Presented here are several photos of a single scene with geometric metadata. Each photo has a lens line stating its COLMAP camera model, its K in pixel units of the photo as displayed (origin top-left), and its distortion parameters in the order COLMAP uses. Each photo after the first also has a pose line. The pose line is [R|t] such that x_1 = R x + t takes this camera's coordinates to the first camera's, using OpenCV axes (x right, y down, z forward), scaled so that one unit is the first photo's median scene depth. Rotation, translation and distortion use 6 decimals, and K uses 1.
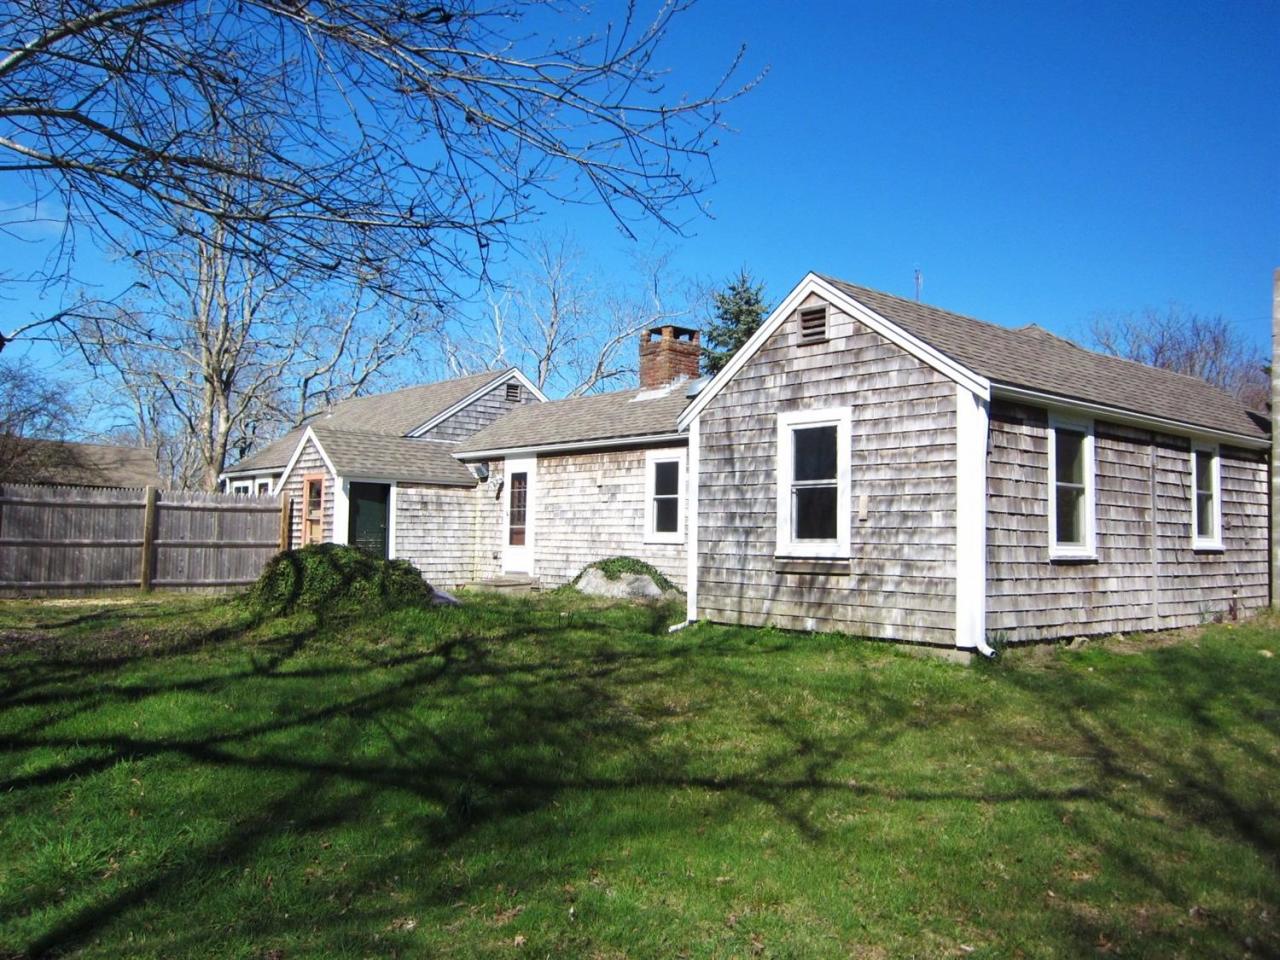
lens RADIAL K [[1064.6, 0, 651.2], [0, 1064.6, 476.2], [0, 0, 1]] dist [-0.062122, 0.010804]
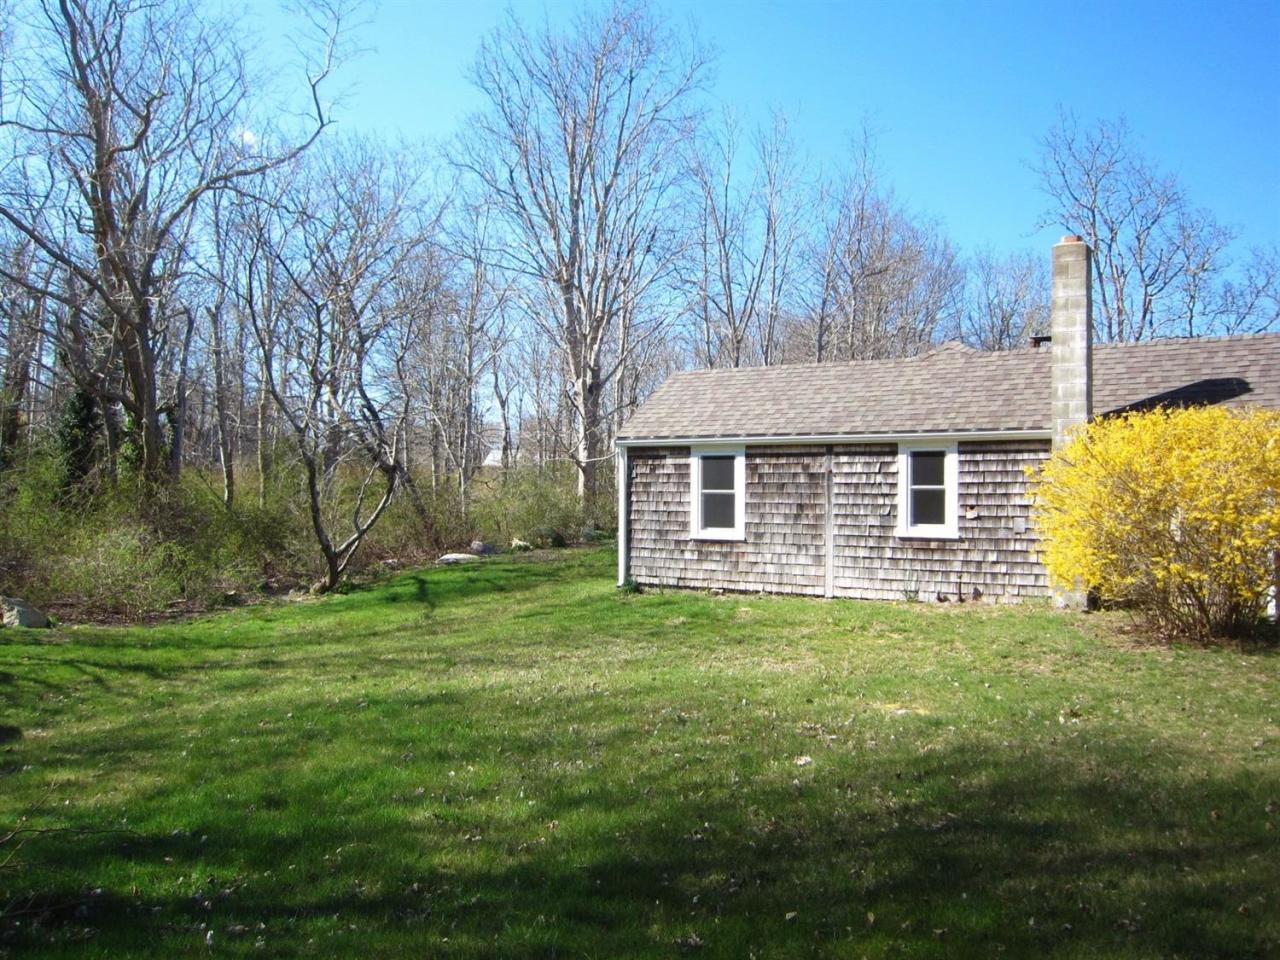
lens RADIAL K [[1060.4, 0, 640.0], [0, 1060.4, 480.0], [0, 0, 1]] dist [-0.063643, 0.027371]
pose [[0.276306, -0.031959, -0.960538, 0.989376], [0.055150, 0.998327, -0.017352, 0.006463], [0.959486, -0.048179, 0.277606, 0.241921]]
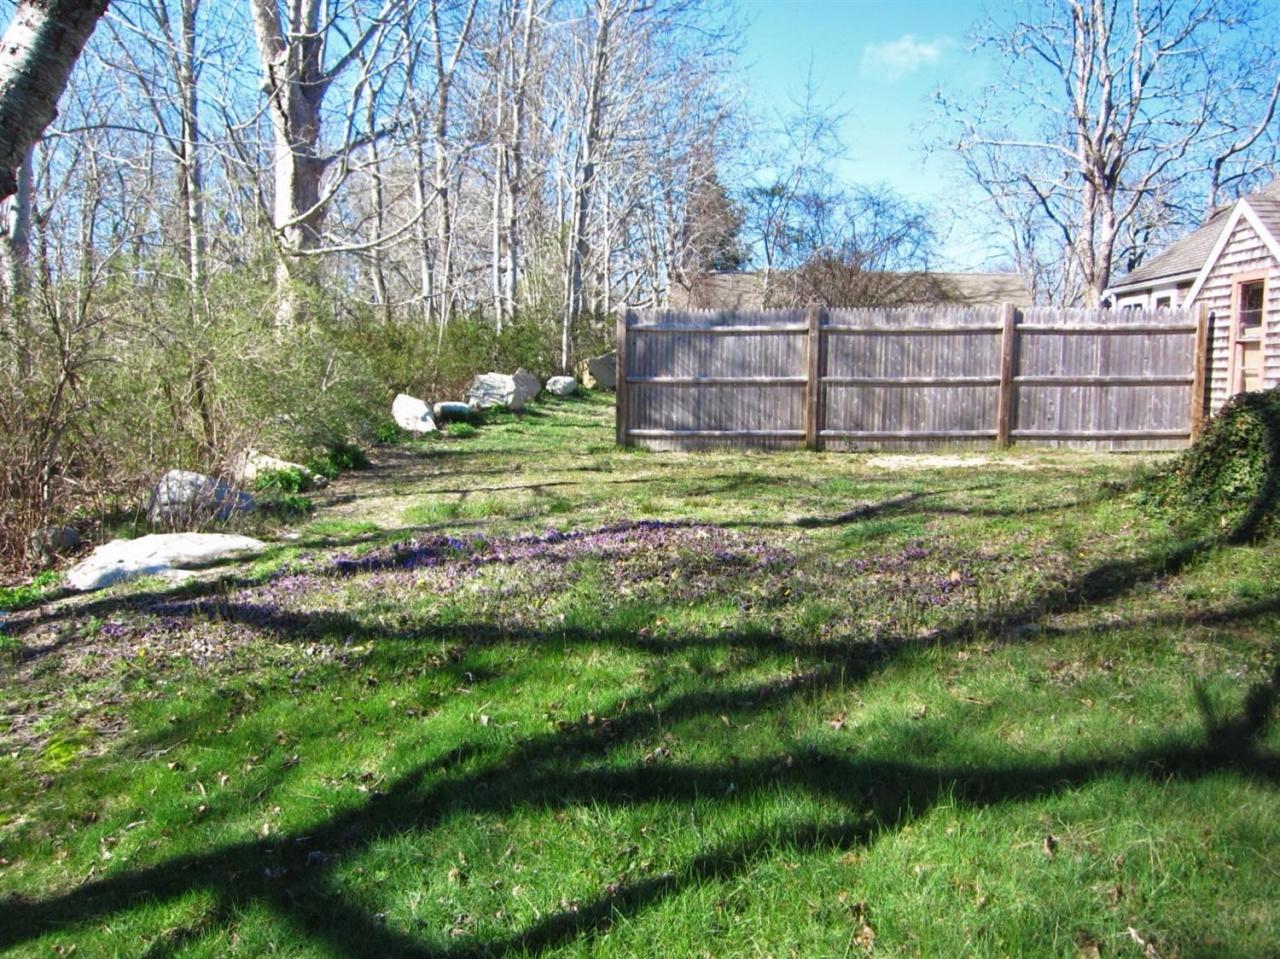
lens RADIAL K [[1092.0, 0, 645.5], [0, 1092.0, 484.2], [0, 0, 1]] dist [-0.052320, 0.018486]
pose [[0.706816, 0.056238, -0.705158, -0.111346], [0.056191, 0.989222, 0.135216, 0.017623], [0.705162, -0.135197, 0.696038, 0.268160]]
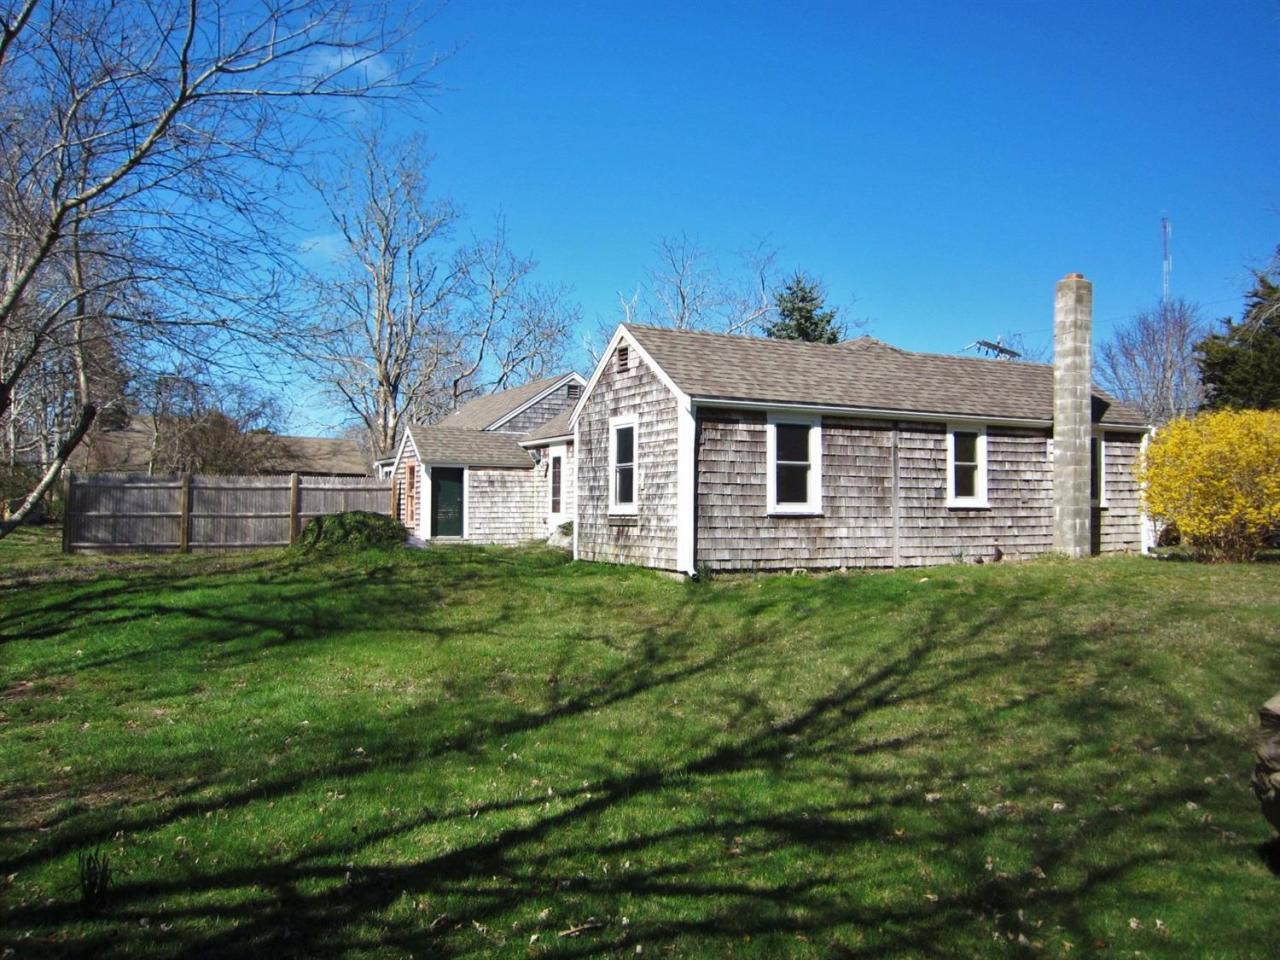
lens RADIAL K [[1060.4, 0, 640.0], [0, 1060.4, 480.0], [0, 0, 1]] dist [-0.063643, 0.027371]
pose [[0.972217, -0.020388, -0.233191, 0.280583], [0.027199, 0.999291, 0.026030, -0.006002], [0.232495, -0.031649, 0.972083, -0.237466]]
